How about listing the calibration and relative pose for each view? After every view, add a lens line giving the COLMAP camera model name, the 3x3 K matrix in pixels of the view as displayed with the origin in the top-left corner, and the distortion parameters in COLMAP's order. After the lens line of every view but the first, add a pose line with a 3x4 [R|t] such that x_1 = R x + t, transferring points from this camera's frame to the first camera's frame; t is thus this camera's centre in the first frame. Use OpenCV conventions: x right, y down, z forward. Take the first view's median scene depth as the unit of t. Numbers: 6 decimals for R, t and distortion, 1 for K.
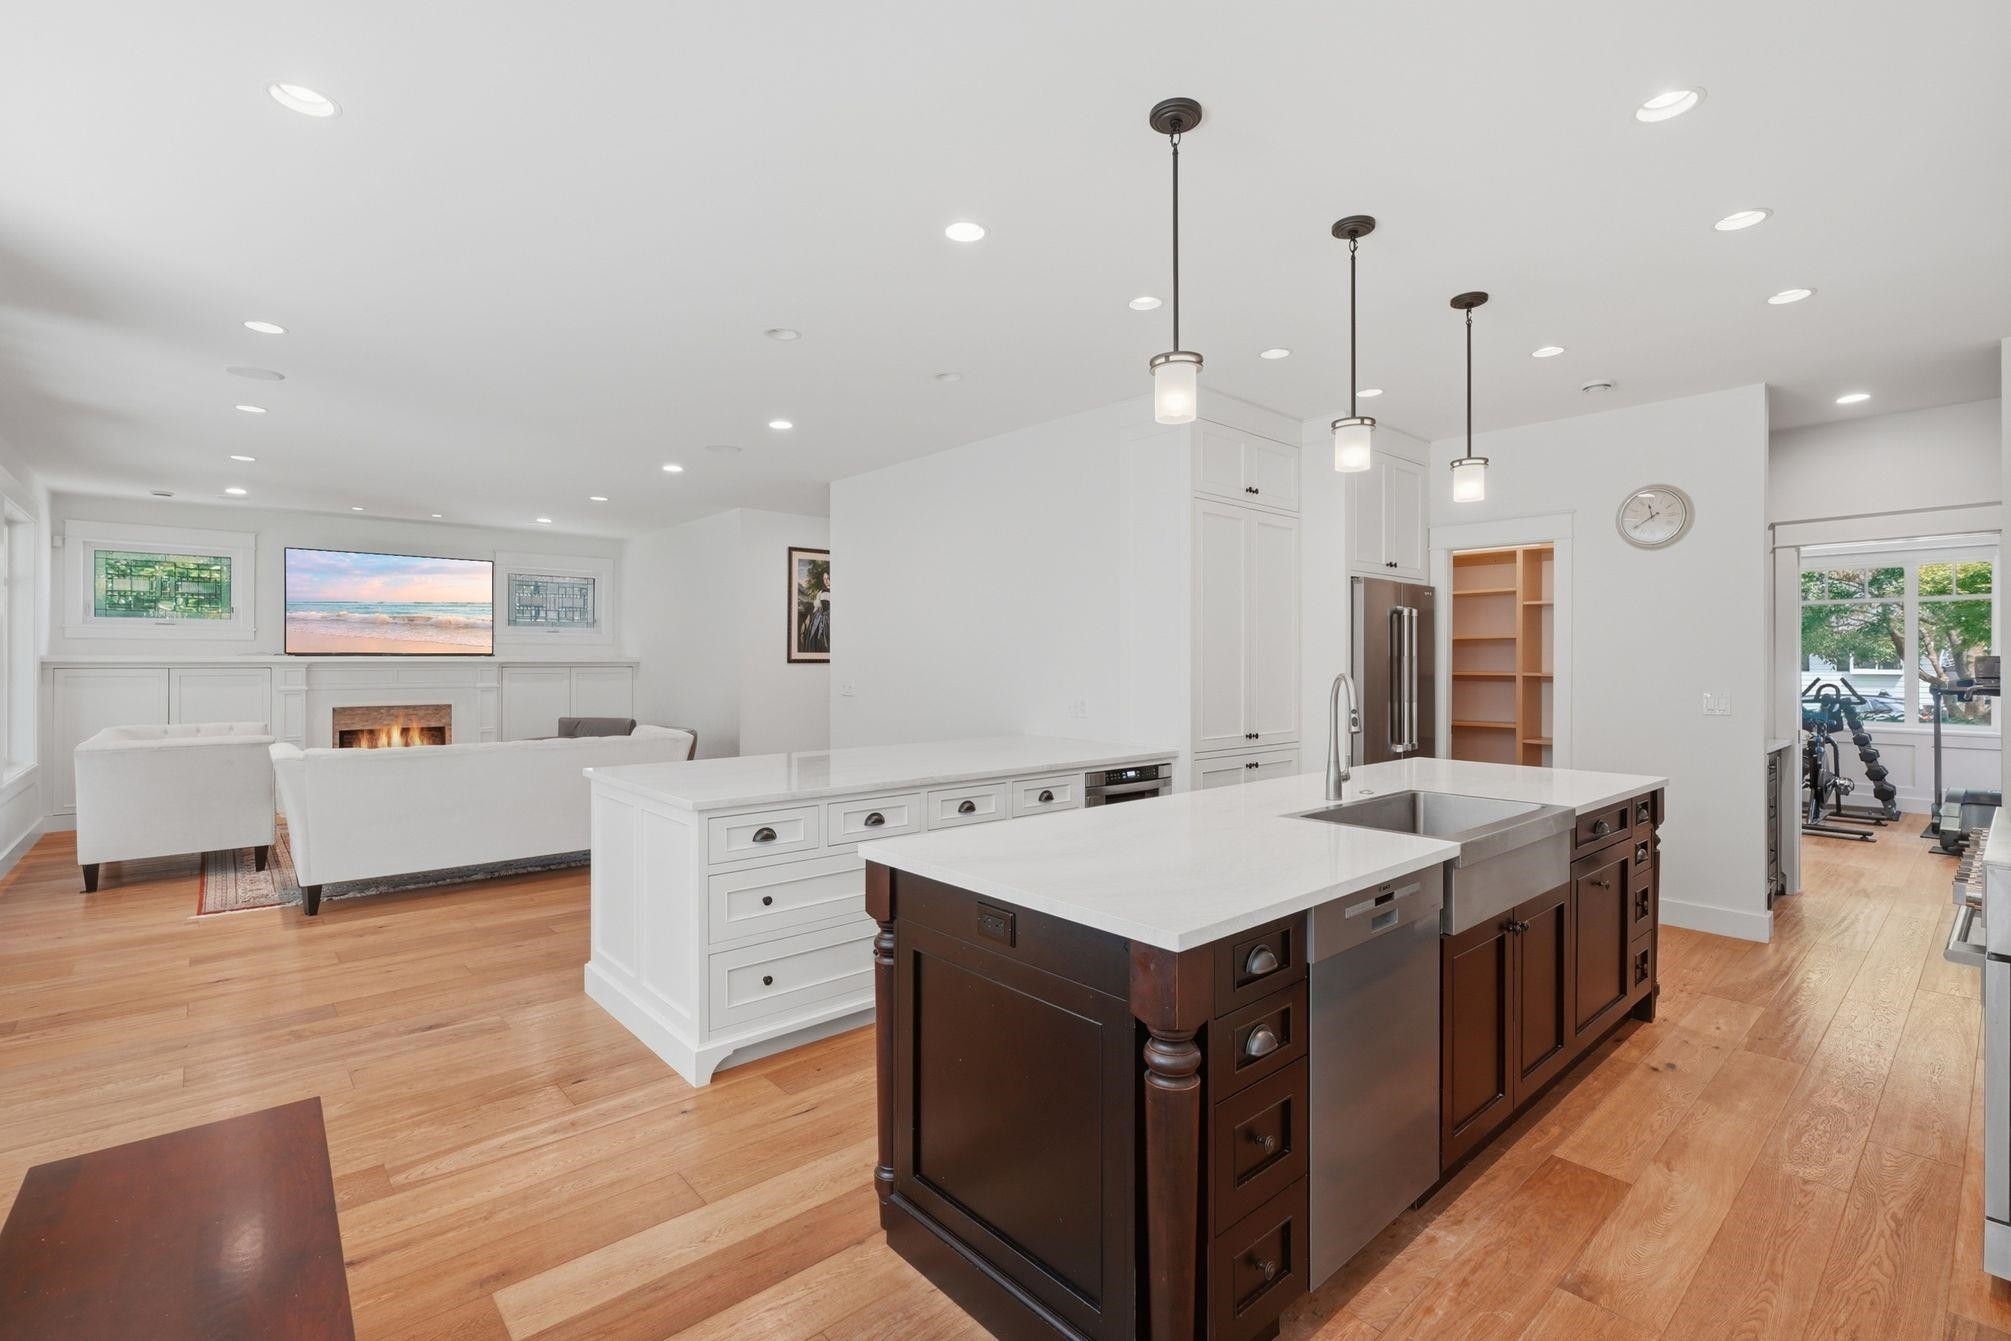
lens RADIAL K [[902.9, 0, 1002.5], [0, 902.9, 652.0], [0, 0, 1]] dist [0.004487, 0.000771]
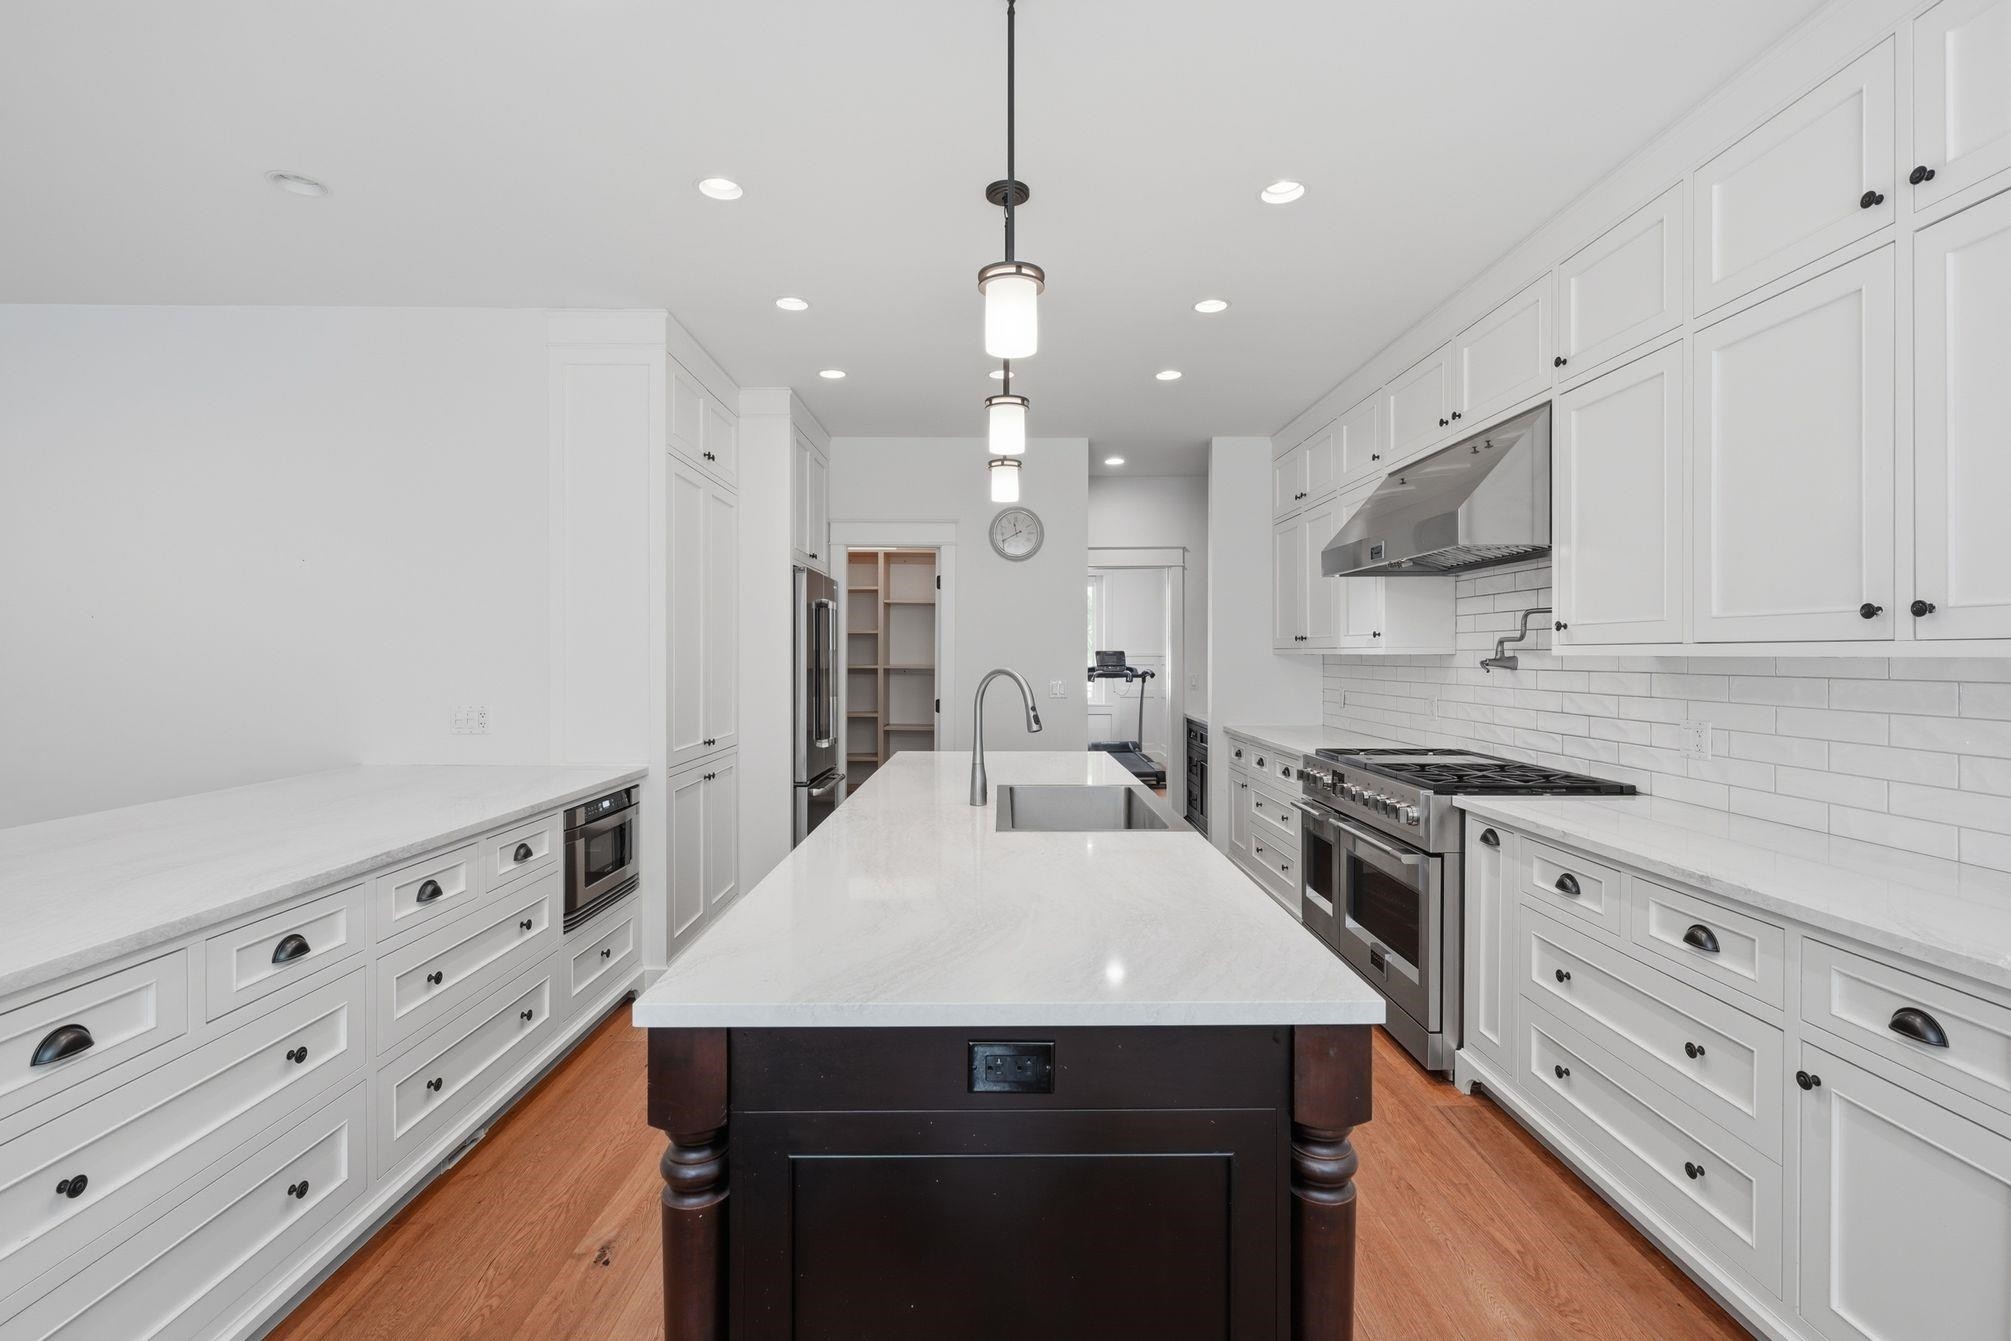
lens RADIAL K [[902.9, 0, 1005.4], [0, 902.9, 664.8], [0, 0, 1]] dist [0.004487, 0.000771]
pose [[0.654001, -0.008840, 0.756442, -0.202831], [-0.006496, 0.999829, 0.017301, 0.003129], [-0.756466, -0.016229, 0.653832, 0.245532]]
